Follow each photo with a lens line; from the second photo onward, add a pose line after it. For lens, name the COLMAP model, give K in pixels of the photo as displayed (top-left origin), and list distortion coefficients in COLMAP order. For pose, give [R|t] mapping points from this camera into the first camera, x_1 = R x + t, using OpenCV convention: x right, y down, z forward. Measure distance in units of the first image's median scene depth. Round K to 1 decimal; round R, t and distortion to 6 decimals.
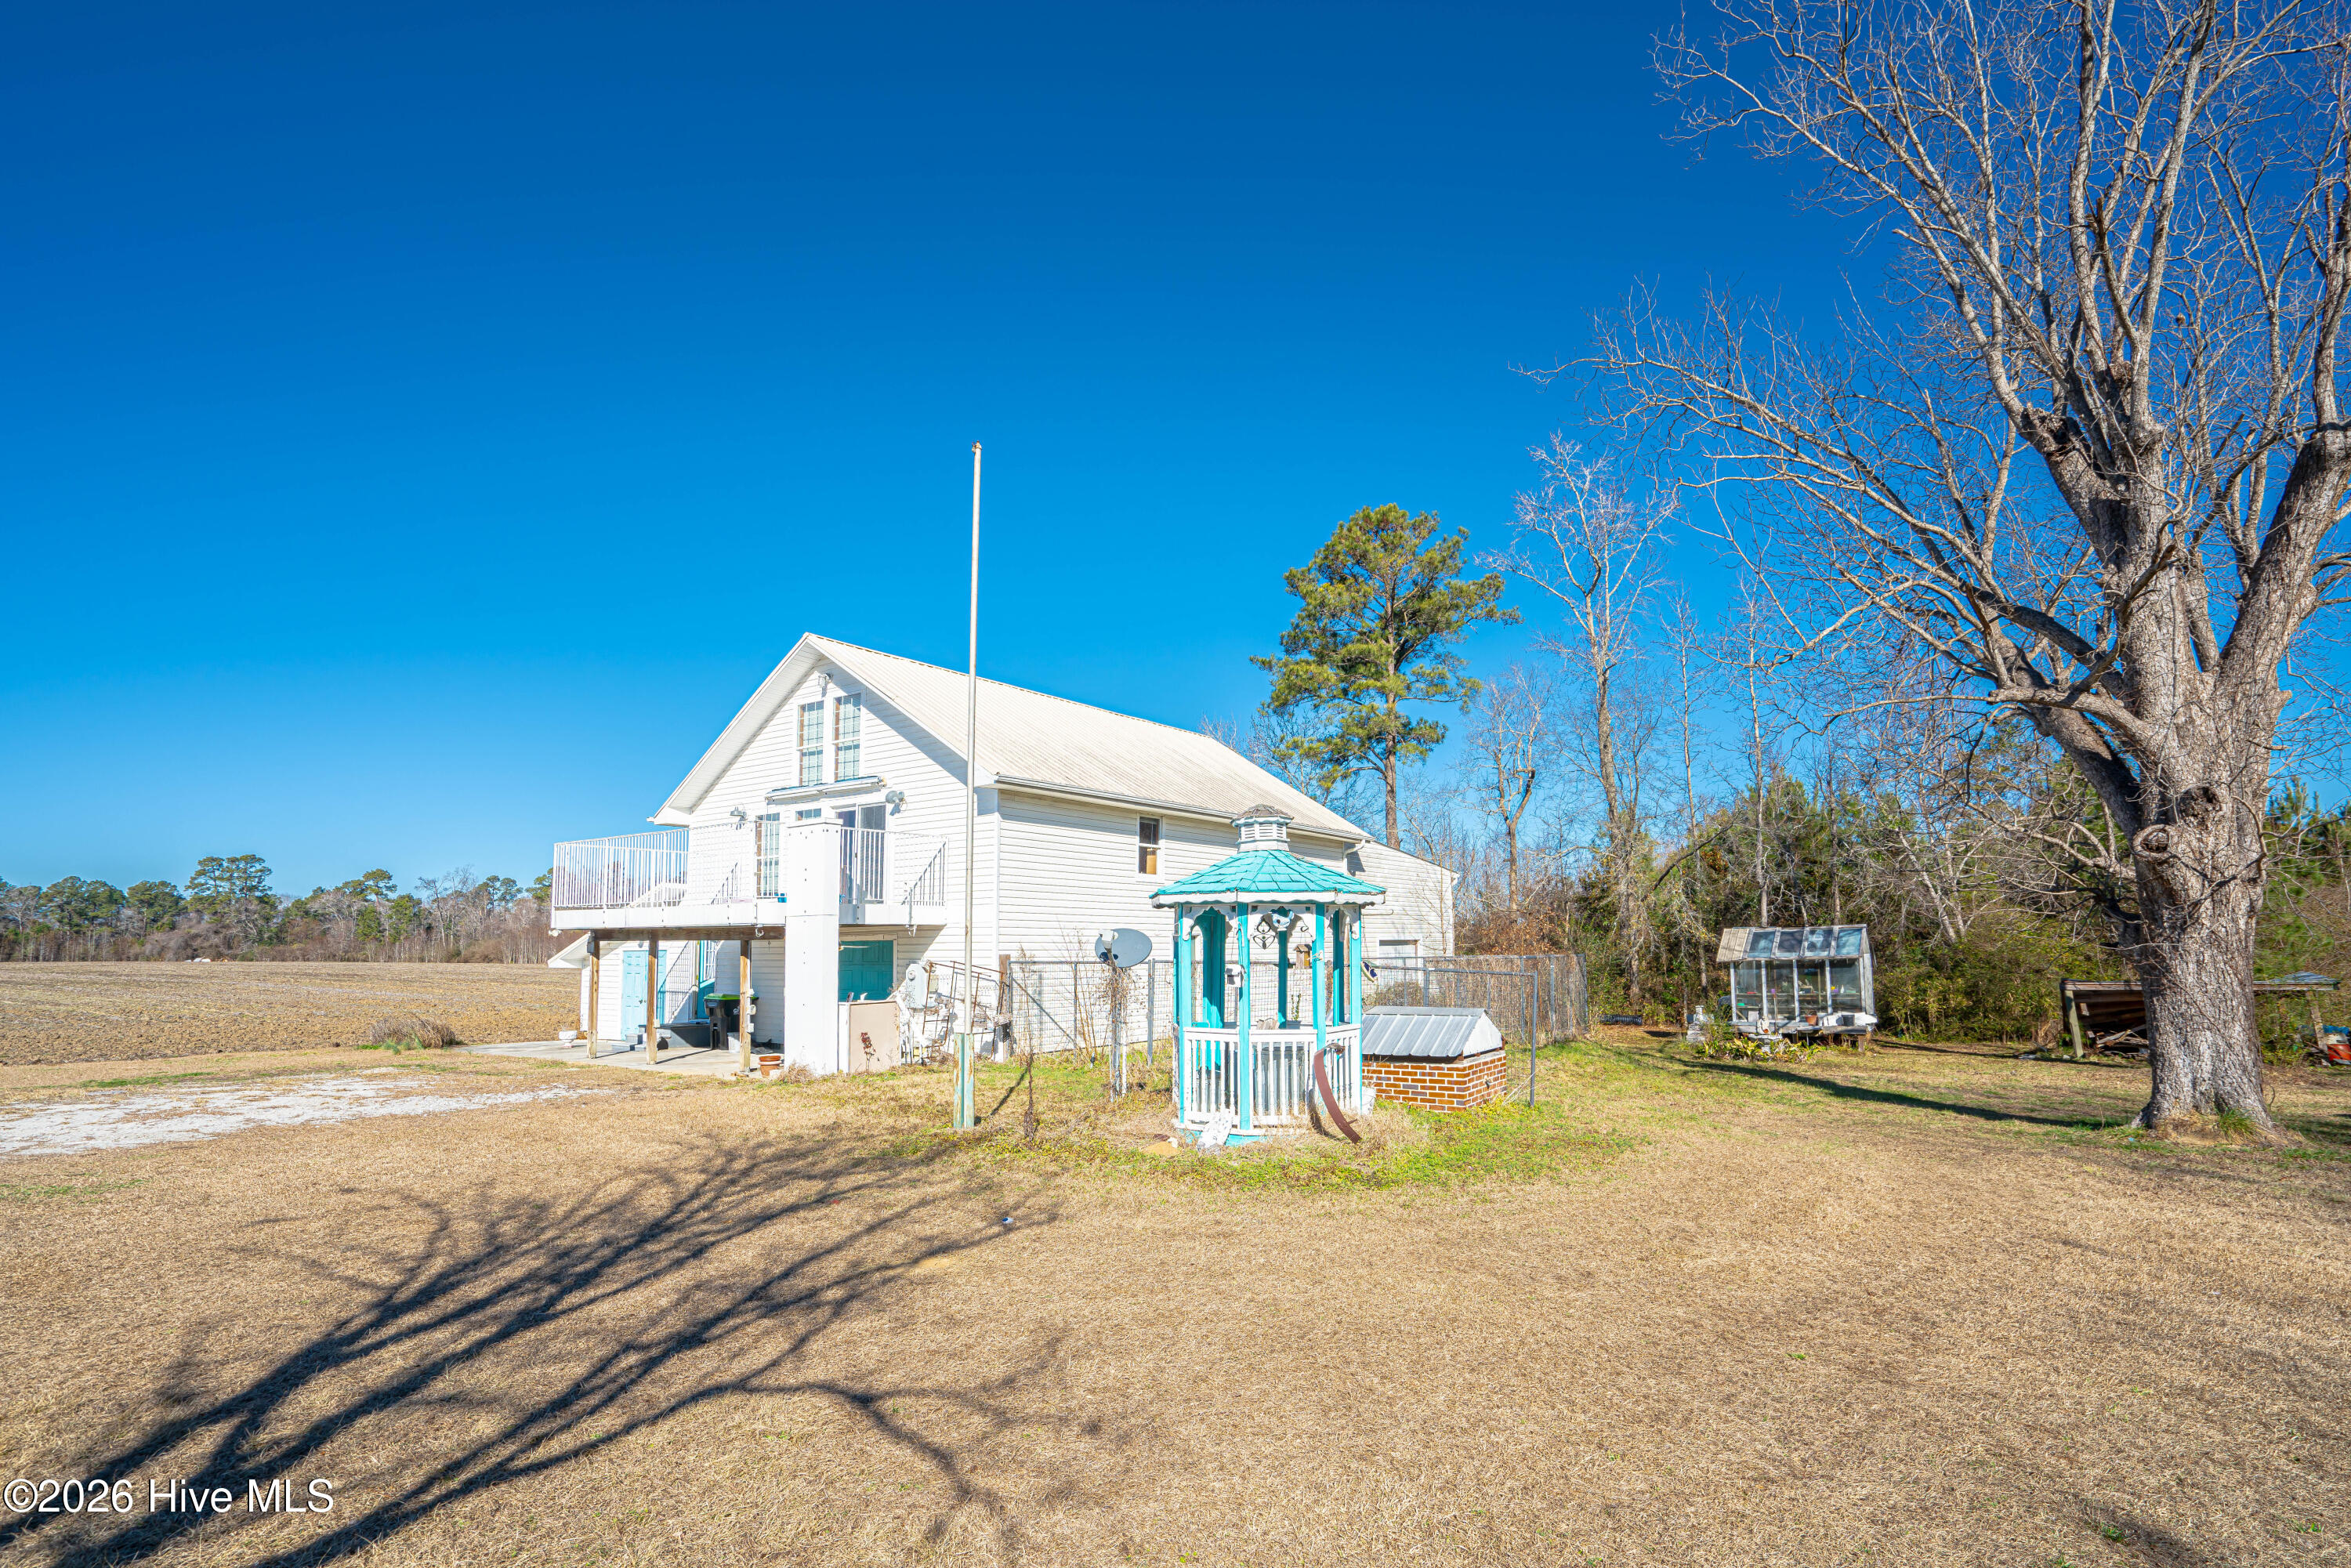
lens RADIAL K [[1562.7, 0, 1175.5], [0, 1562.7, 784.0], [0, 0, 1]] dist [-0.000898, 0.003838]
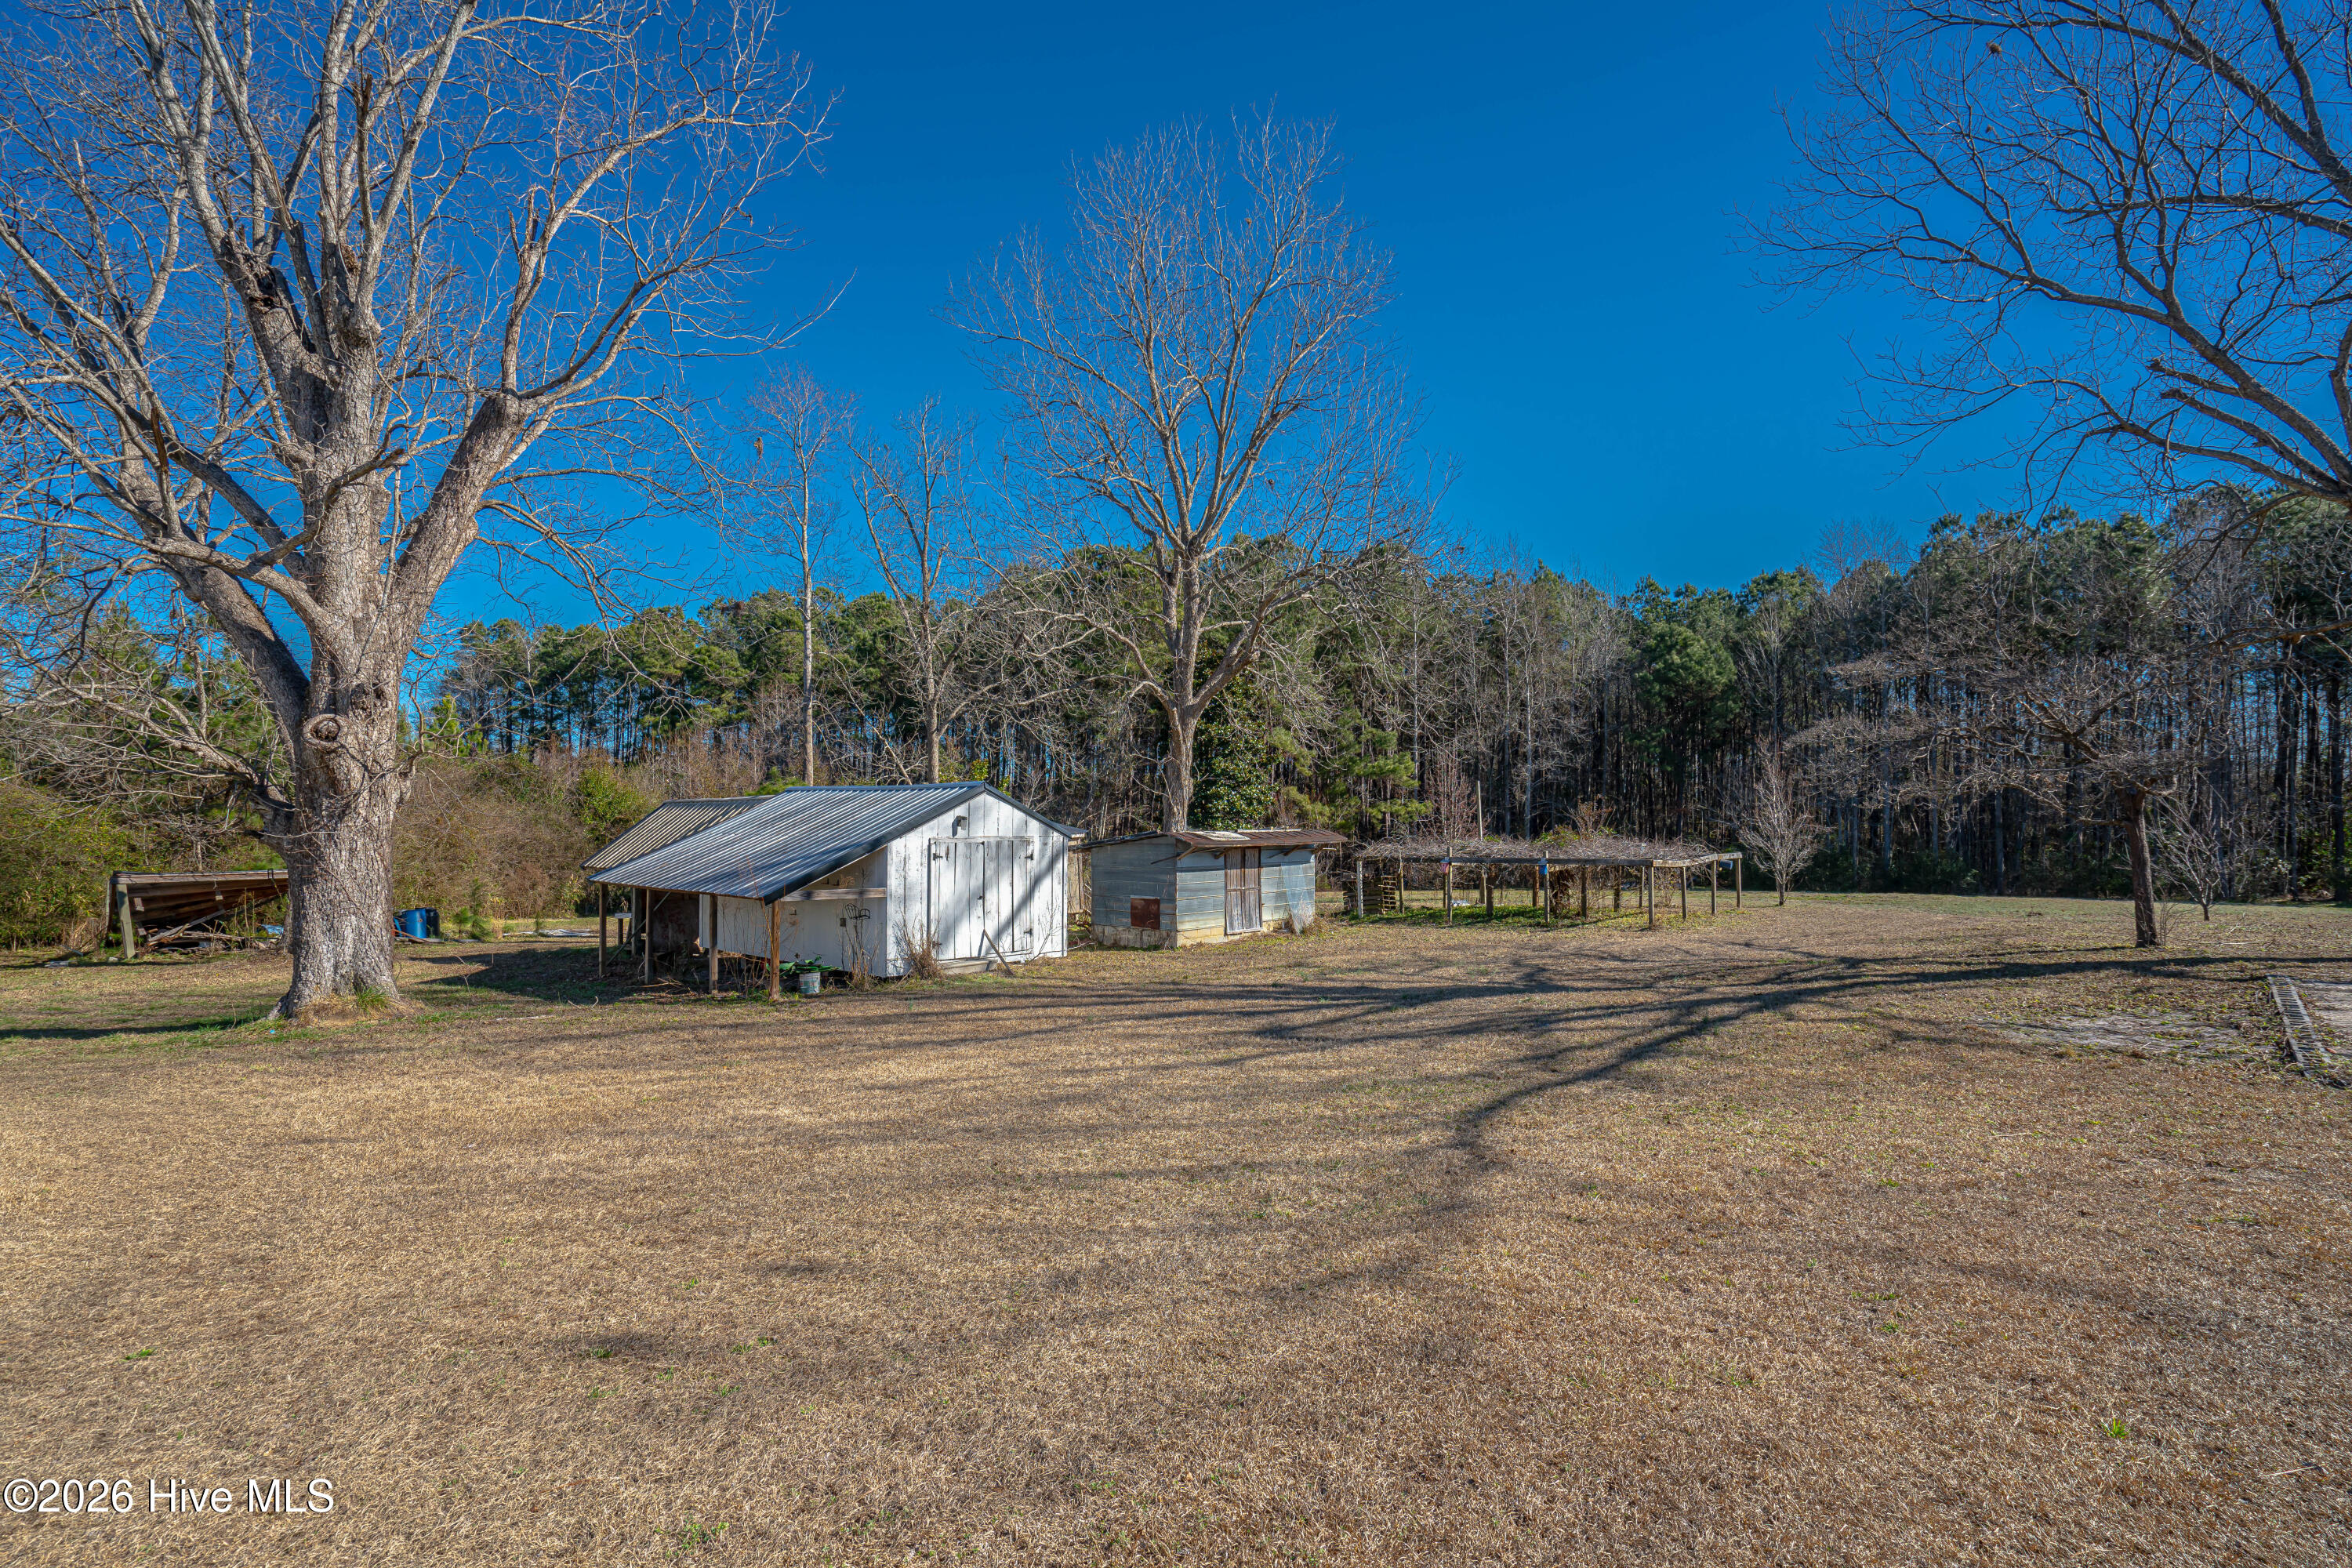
lens RADIAL K [[1563.4, 0, 1176.0], [0, 1563.4, 784.0], [0, 0, 1]] dist [-0.000898, 0.003838]
pose [[-0.168388, 0.039393, 0.984933, -0.448956], [-0.099655, 0.993401, -0.056769, 0.073463], [-0.980670, -0.107712, -0.163351, 0.625194]]
